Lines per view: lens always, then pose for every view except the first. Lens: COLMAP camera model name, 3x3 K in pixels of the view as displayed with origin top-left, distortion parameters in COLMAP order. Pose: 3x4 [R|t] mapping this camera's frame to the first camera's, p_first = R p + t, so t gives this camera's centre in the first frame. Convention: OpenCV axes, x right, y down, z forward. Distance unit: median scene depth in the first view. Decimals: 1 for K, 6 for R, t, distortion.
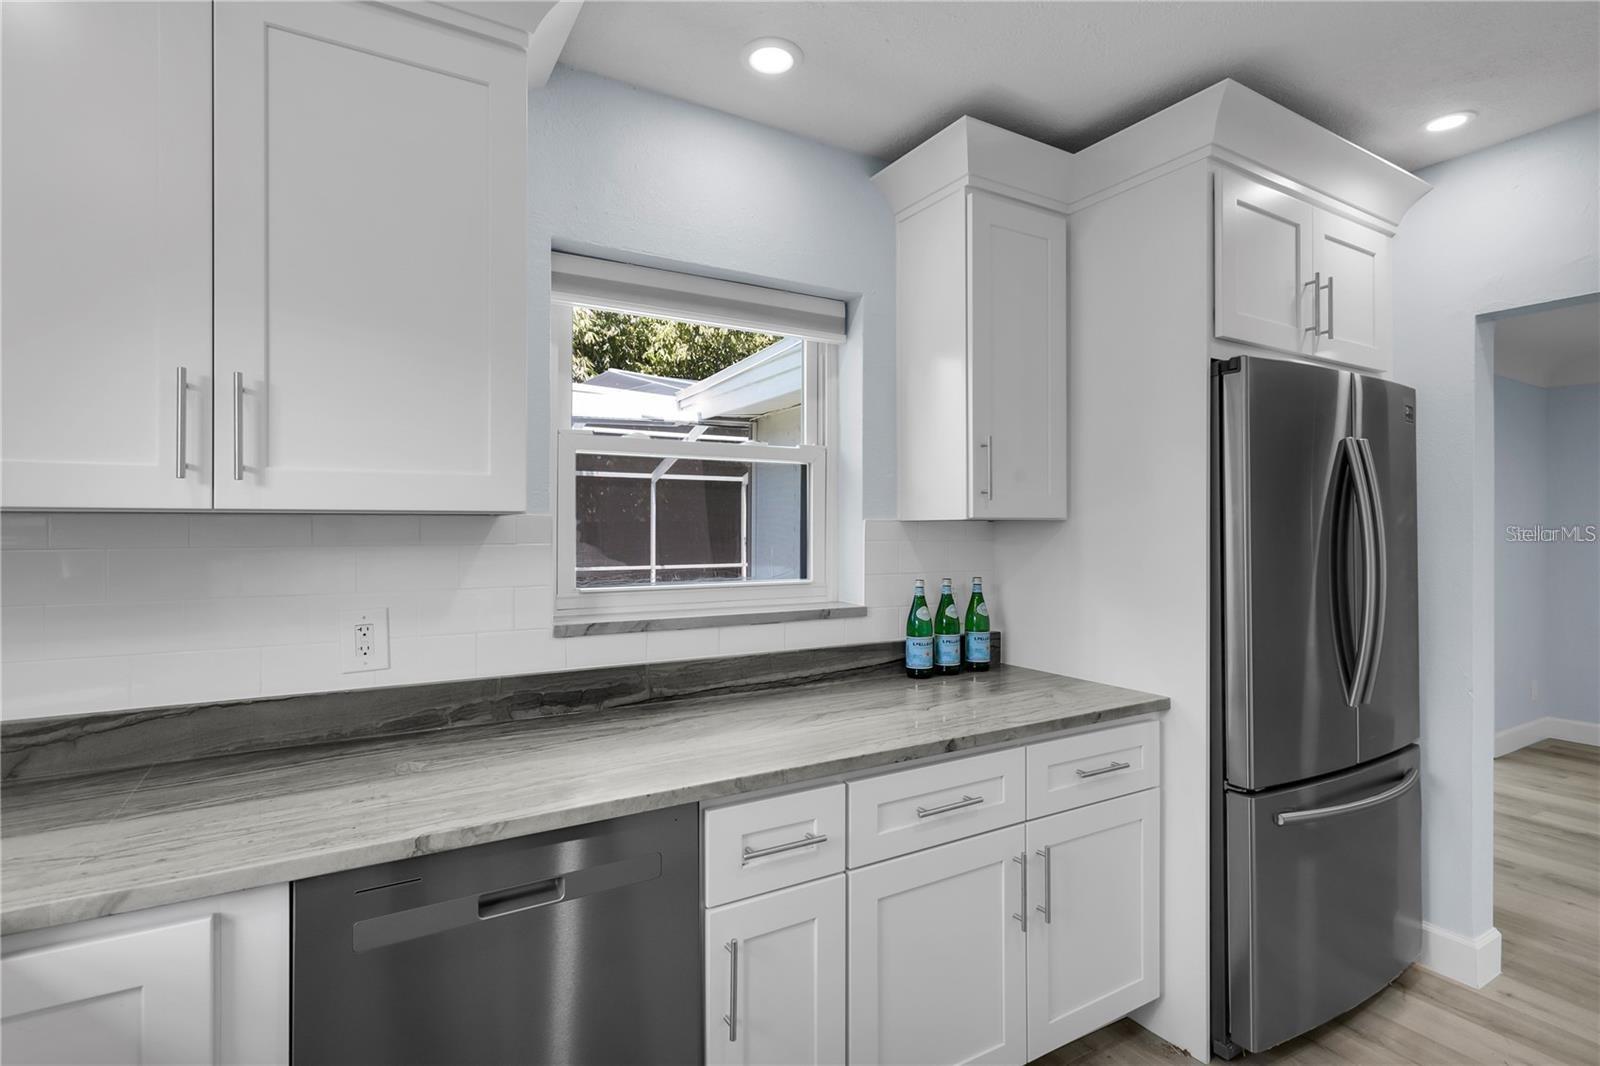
lens RADIAL K [[771.9, 0, 806.7], [0, 771.9, 527.9], [0, 0, 1]] dist [0.001690, 0.000022]
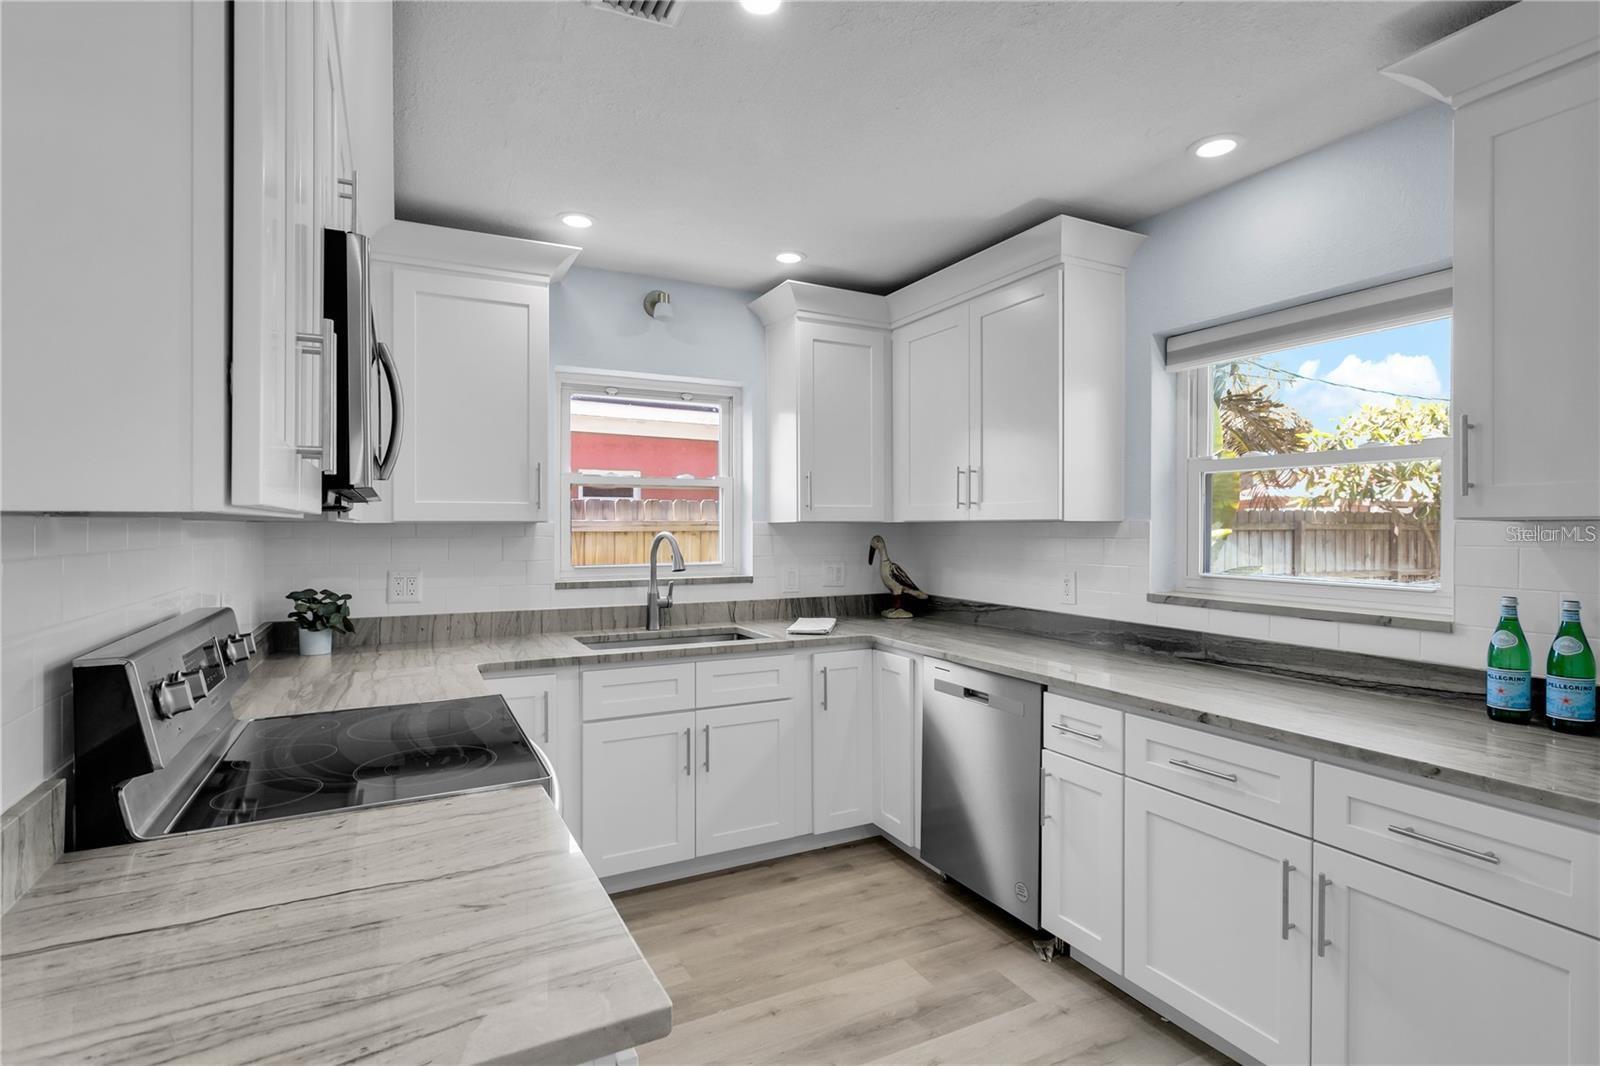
lens RADIAL K [[771.9, 0, 806.7], [0, 771.9, 527.9], [0, 0, 1]] dist [0.001690, 0.000022]
pose [[-0.049073, 0.001750, -0.998794, 1.075911], [-0.005794, 0.999981, 0.002037, -0.000038], [0.998778, 0.005886, -0.049062, 0.364985]]
